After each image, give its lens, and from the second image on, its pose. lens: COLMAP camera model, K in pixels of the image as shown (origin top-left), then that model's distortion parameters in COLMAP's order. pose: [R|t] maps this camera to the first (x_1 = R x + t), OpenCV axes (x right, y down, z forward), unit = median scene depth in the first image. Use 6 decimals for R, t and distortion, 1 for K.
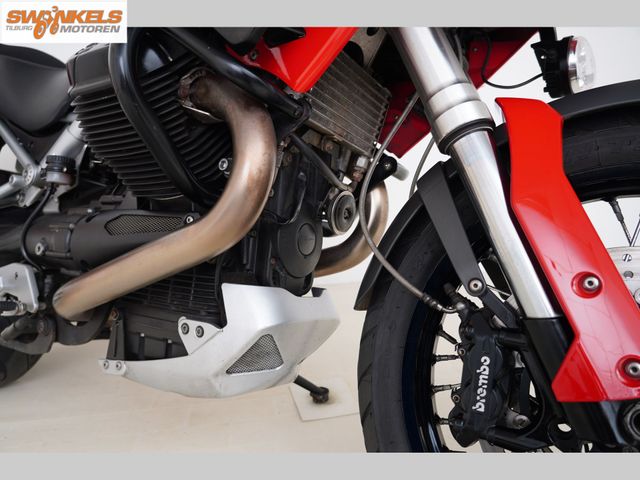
lens RADIAL K [[500.7, 0, 320.0], [0, 500.7, 240.0], [0, 0, 1]] dist [0.001986, -0.000404]
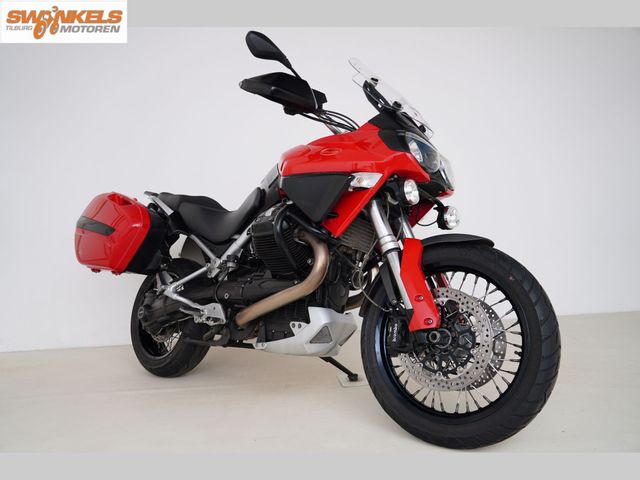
lens RADIAL K [[500.7, 0, 320.0], [0, 500.7, 240.0], [0, 0, 1]] dist [0.001986, -0.000404]
pose [[0.994360, -0.017714, -0.104569, 0.132580], [0.003242, 0.990570, -0.136971, 0.094738], [0.106010, 0.135859, 0.985040, -1.496592]]
